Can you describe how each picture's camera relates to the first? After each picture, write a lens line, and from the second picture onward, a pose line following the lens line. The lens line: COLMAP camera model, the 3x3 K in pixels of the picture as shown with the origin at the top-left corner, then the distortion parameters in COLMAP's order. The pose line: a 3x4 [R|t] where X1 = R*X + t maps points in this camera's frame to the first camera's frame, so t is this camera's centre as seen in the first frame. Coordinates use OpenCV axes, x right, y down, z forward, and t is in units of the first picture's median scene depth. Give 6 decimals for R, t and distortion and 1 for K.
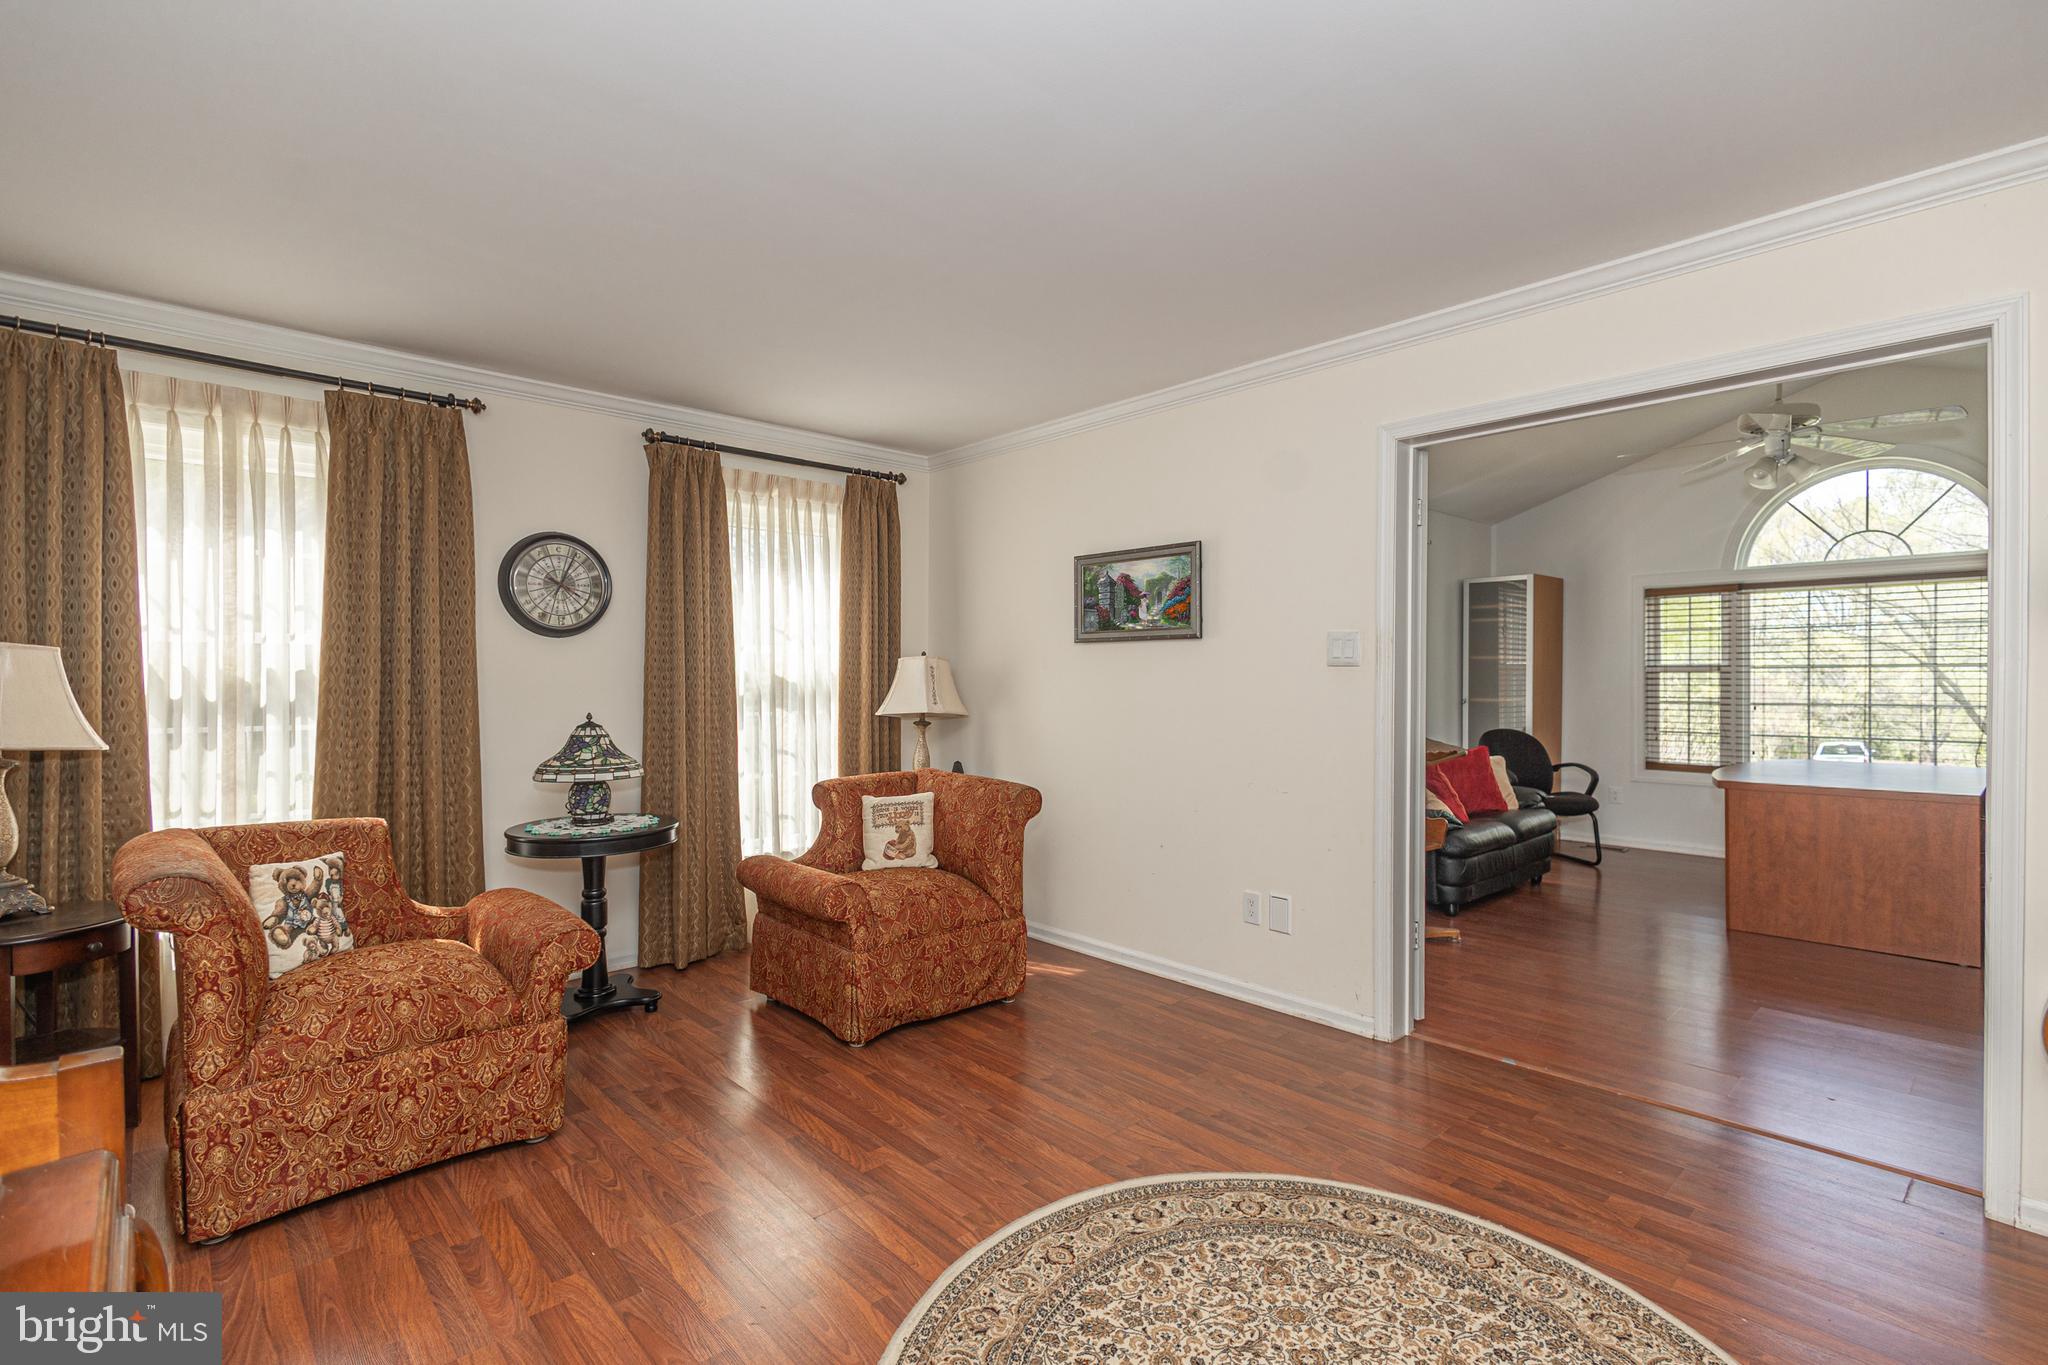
lens RADIAL K [[949.0, 0, 1030.2], [0, 949.0, 688.5], [0, 0, 1]] dist [0.015600, -0.004683]
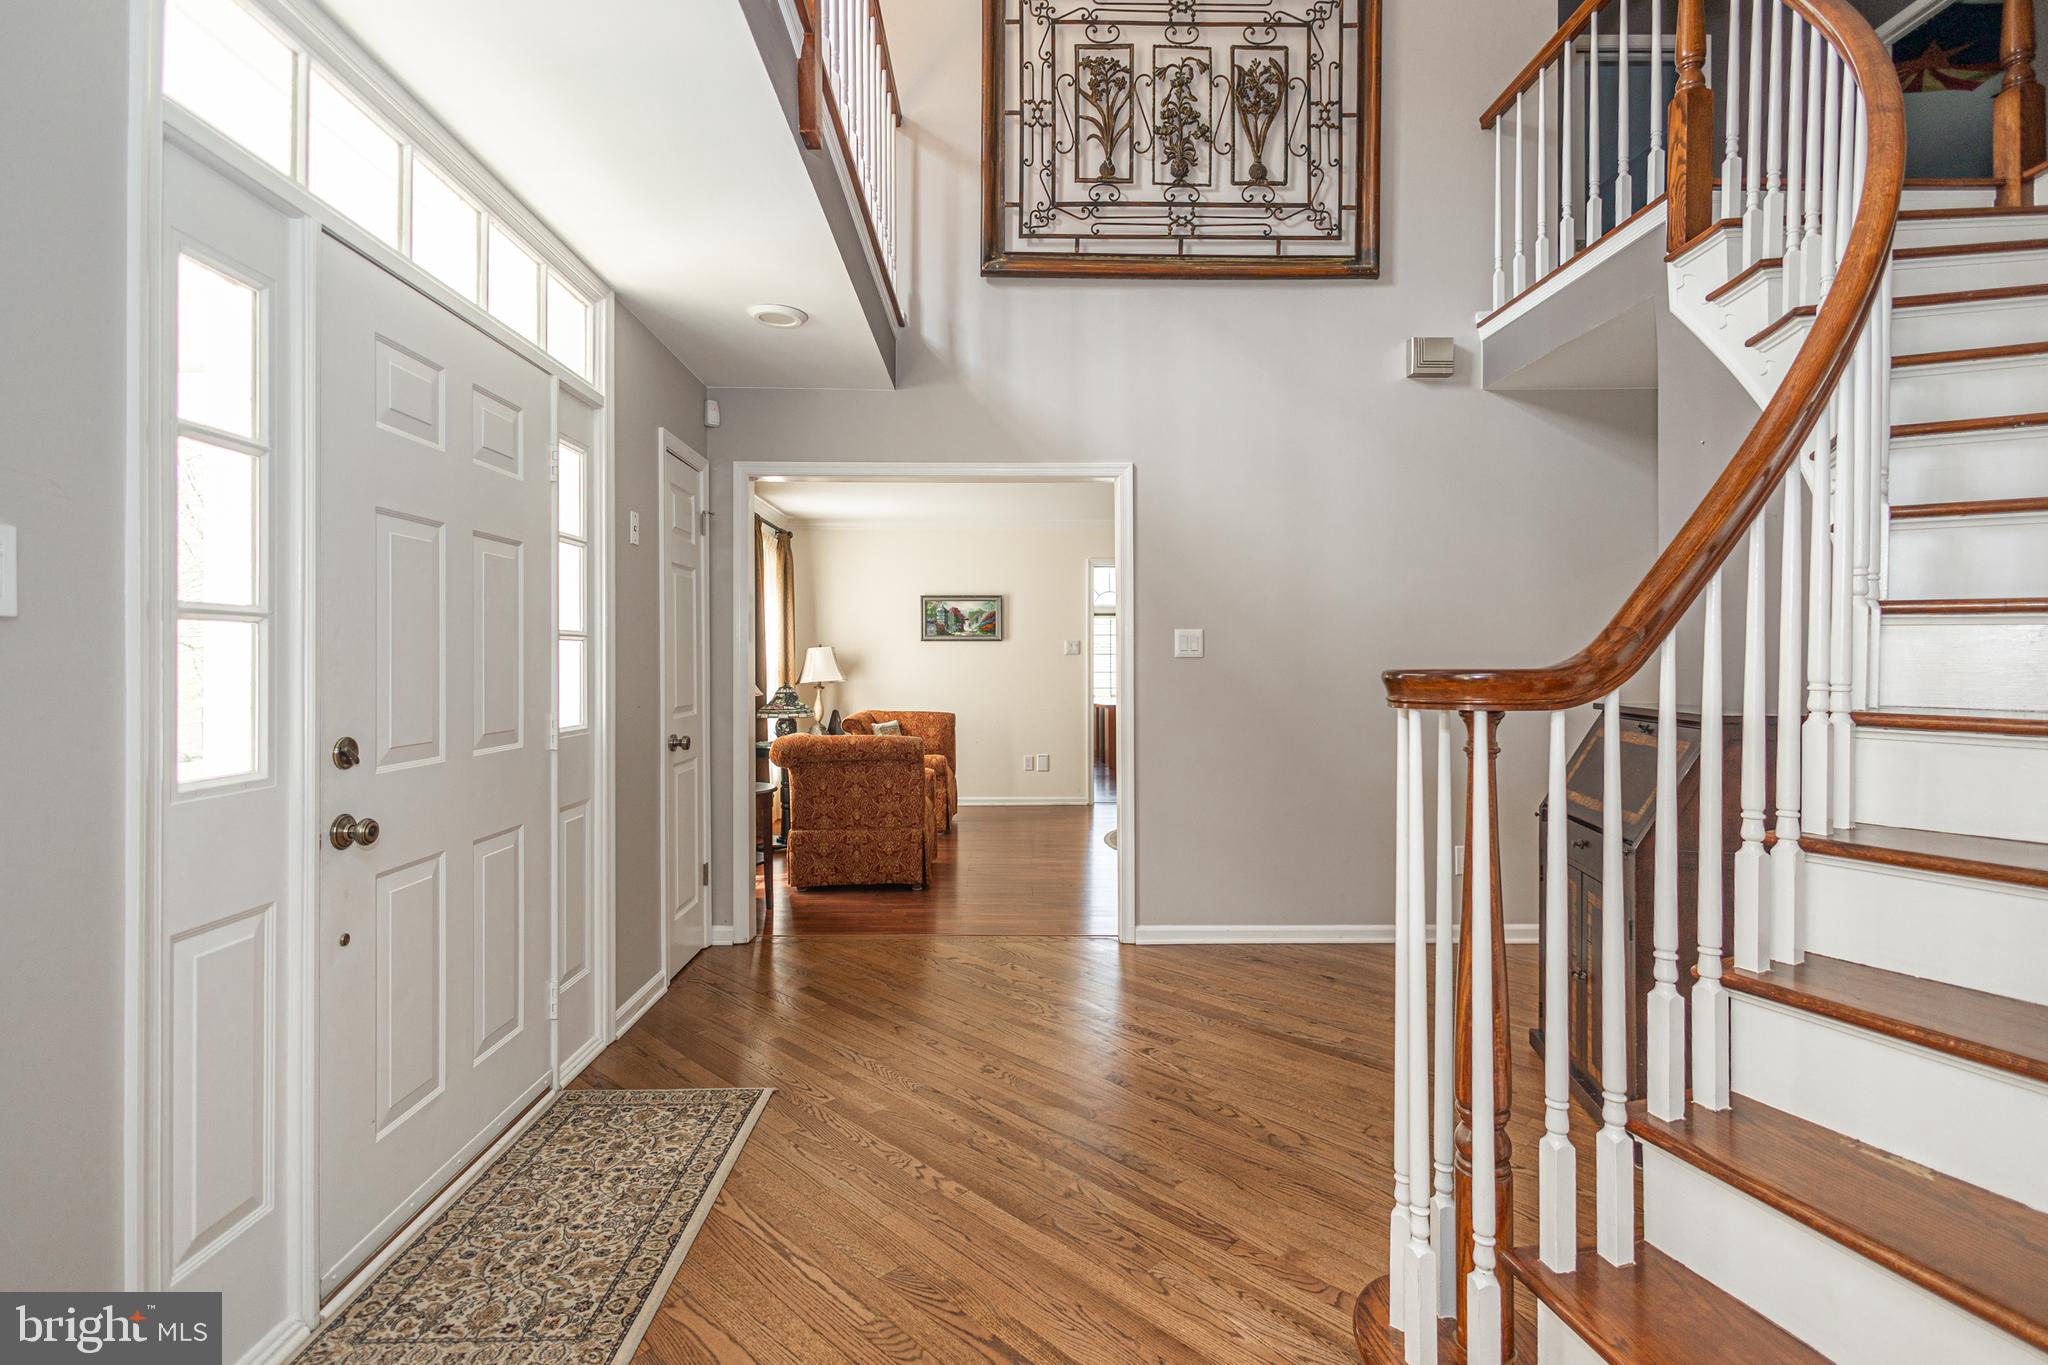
lens RADIAL K [[949.0, 0, 1019.0], [0, 949.0, 668.1], [0, 0, 1]] dist [0.015600, -0.004683]
pose [[0.668033, -0.009378, 0.744073, -1.395896], [0.011456, 0.999932, 0.002318, 0.004610], [-0.744044, 0.006976, 0.668095, -0.470756]]
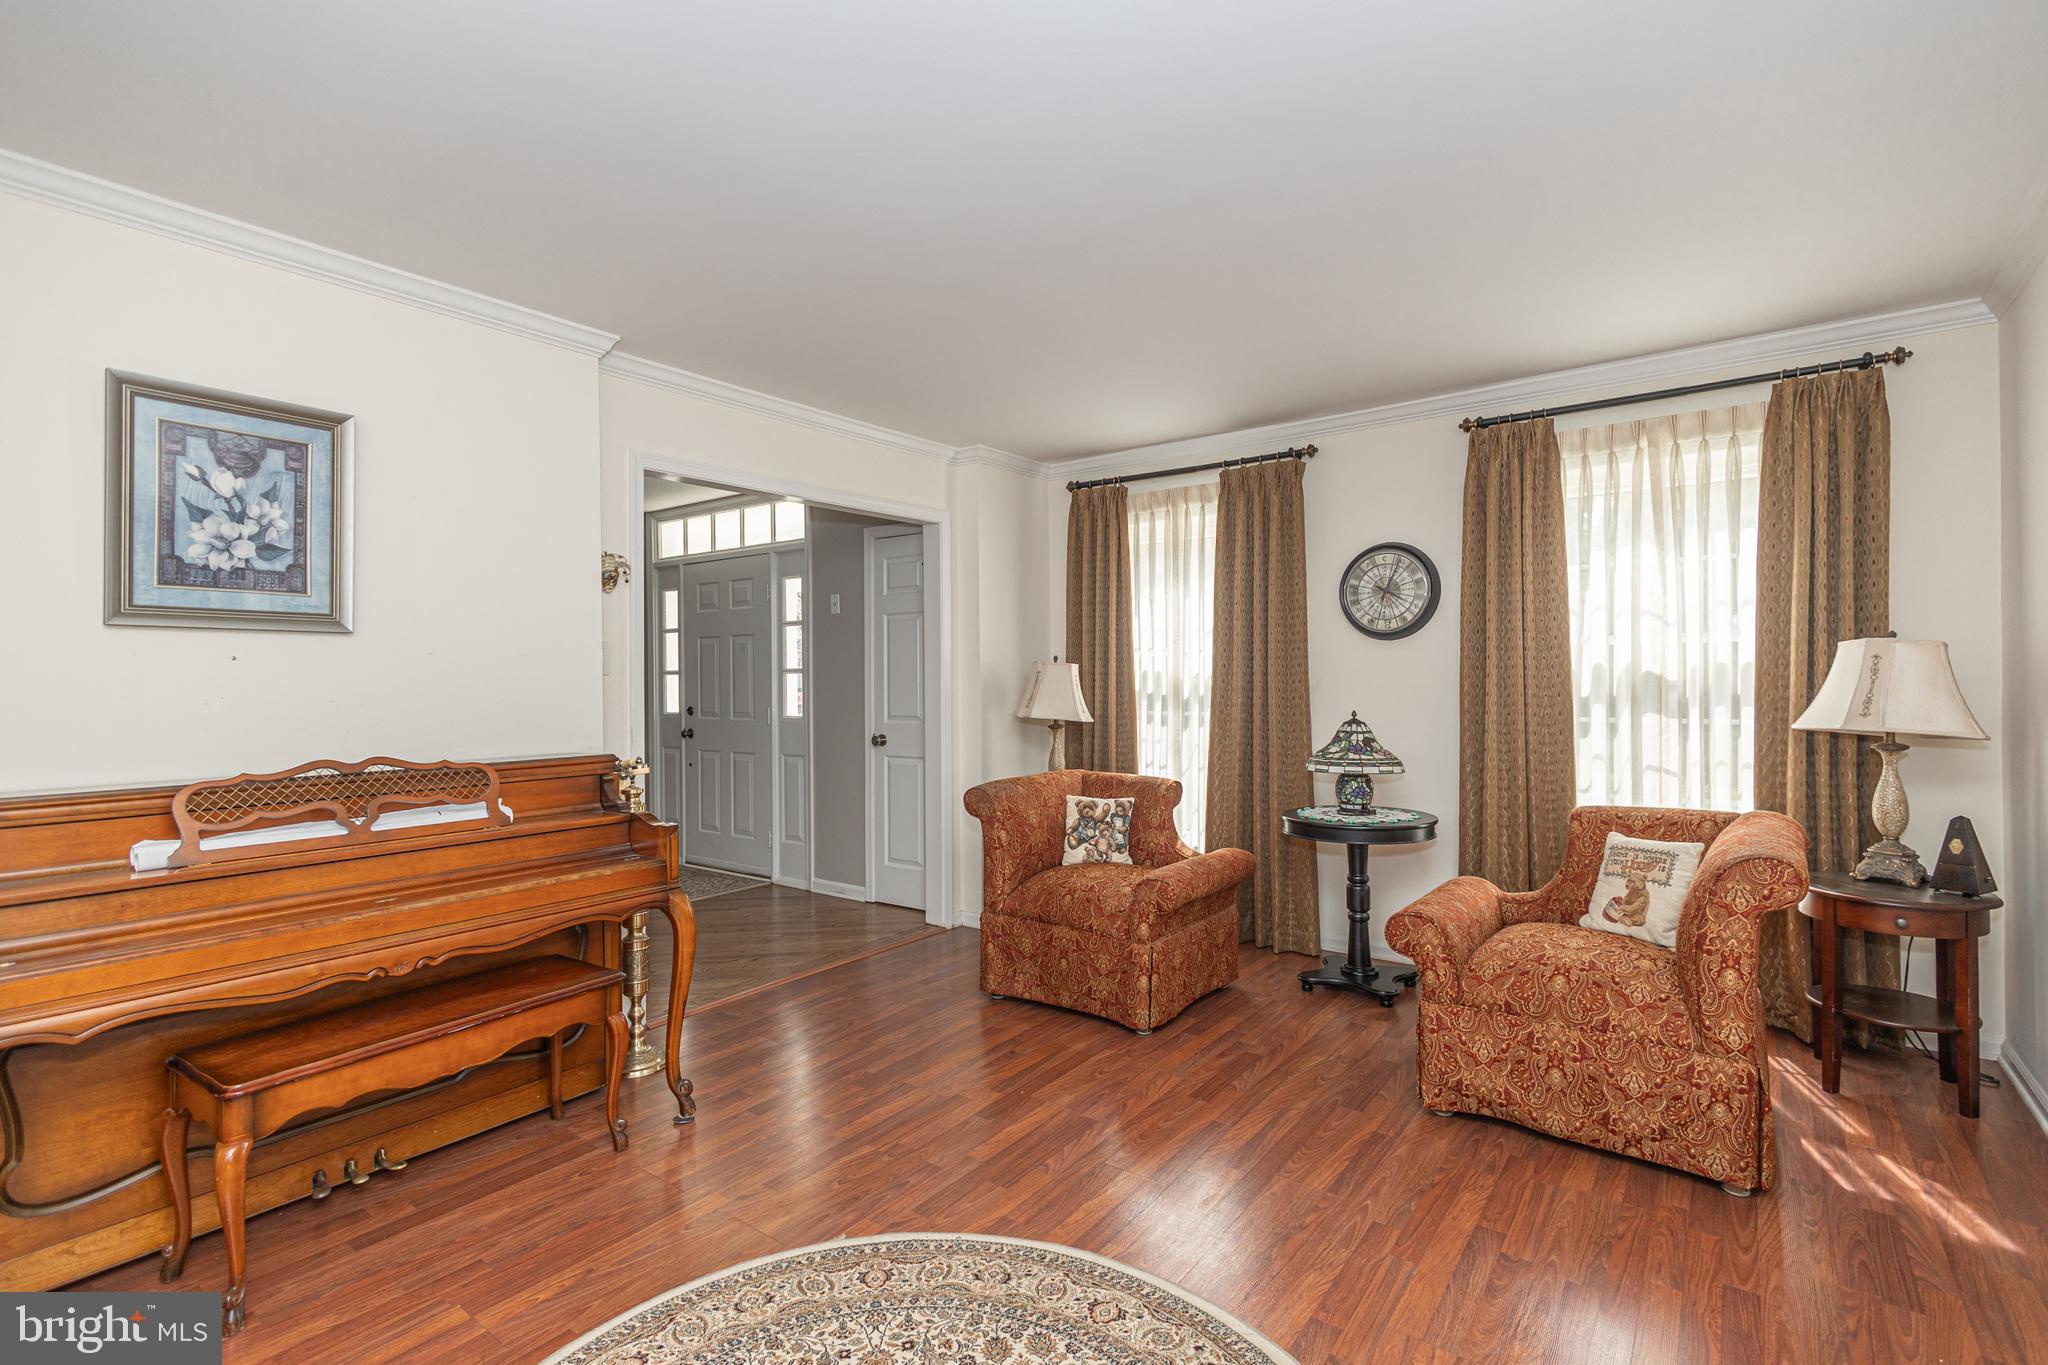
lens RADIAL K [[949.0, 0, 1027.2], [0, 949.0, 681.4], [0, 0, 1]] dist [0.015600, -0.004683]
pose [[0.174426, 0.003410, -0.984664, 0.504753], [0.001248, 0.999992, 0.003684, -0.011076], [0.984670, -0.001871, 0.174420, 0.416653]]
